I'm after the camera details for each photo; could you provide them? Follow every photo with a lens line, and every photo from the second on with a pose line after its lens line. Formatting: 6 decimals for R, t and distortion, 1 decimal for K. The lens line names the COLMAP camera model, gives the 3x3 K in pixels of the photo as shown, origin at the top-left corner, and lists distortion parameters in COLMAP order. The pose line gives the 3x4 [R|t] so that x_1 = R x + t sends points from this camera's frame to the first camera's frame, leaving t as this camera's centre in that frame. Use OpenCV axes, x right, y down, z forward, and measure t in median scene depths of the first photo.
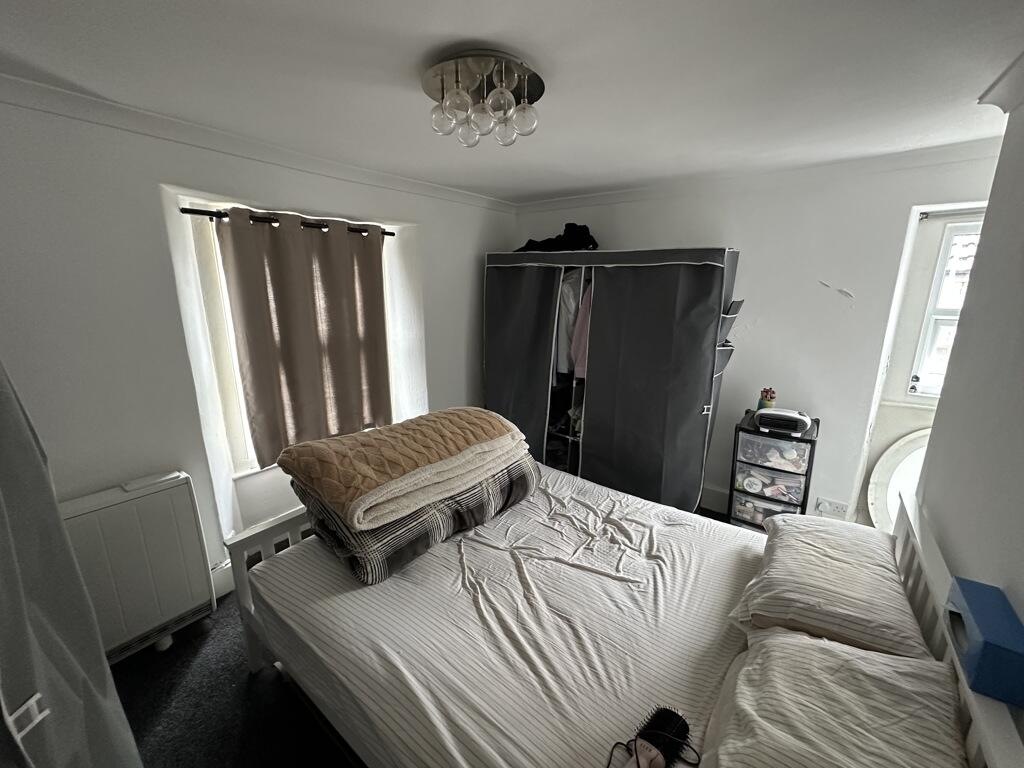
lens RADIAL K [[408.4, 0, 509.3], [0, 408.4, 382.0], [0, 0, 1]] dist [0.000298, 0.000032]
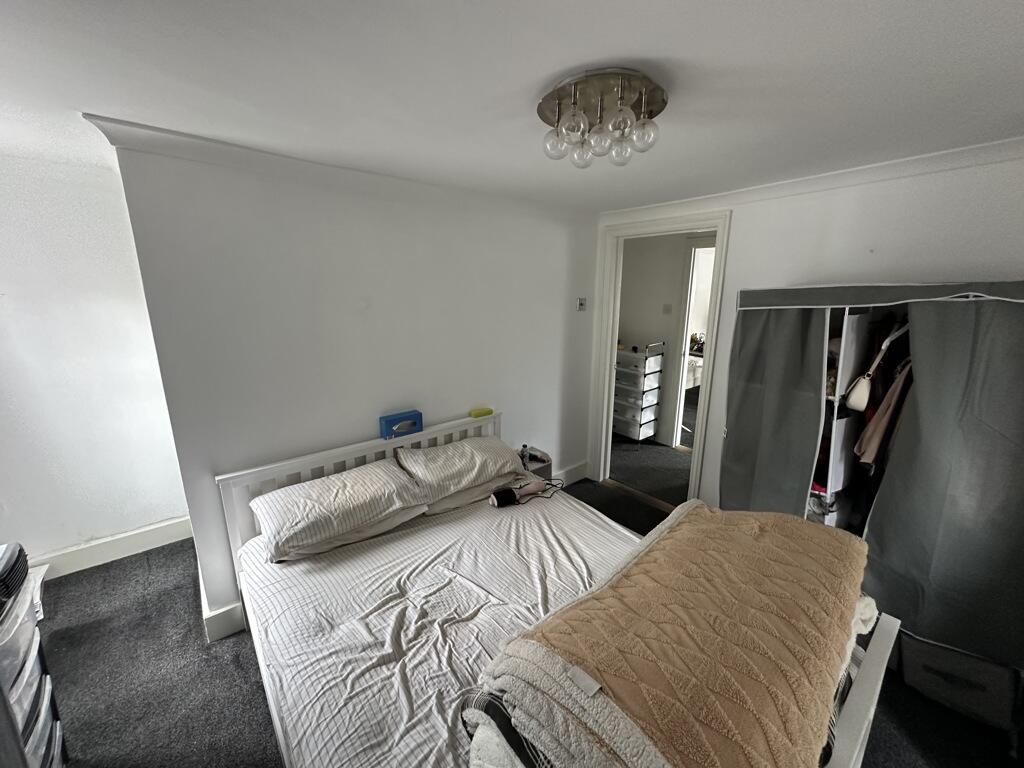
lens RADIAL K [[408.4, 0, 511.4], [0, 408.4, 386.3], [0, 0, 1]] dist [0.000298, 0.000032]
pose [[-0.973476, -0.056315, 0.221752, -0.090598], [0.047984, 0.897425, 0.438551, -0.455214], [-0.223703, 0.437559, -0.870919, 1.779877]]
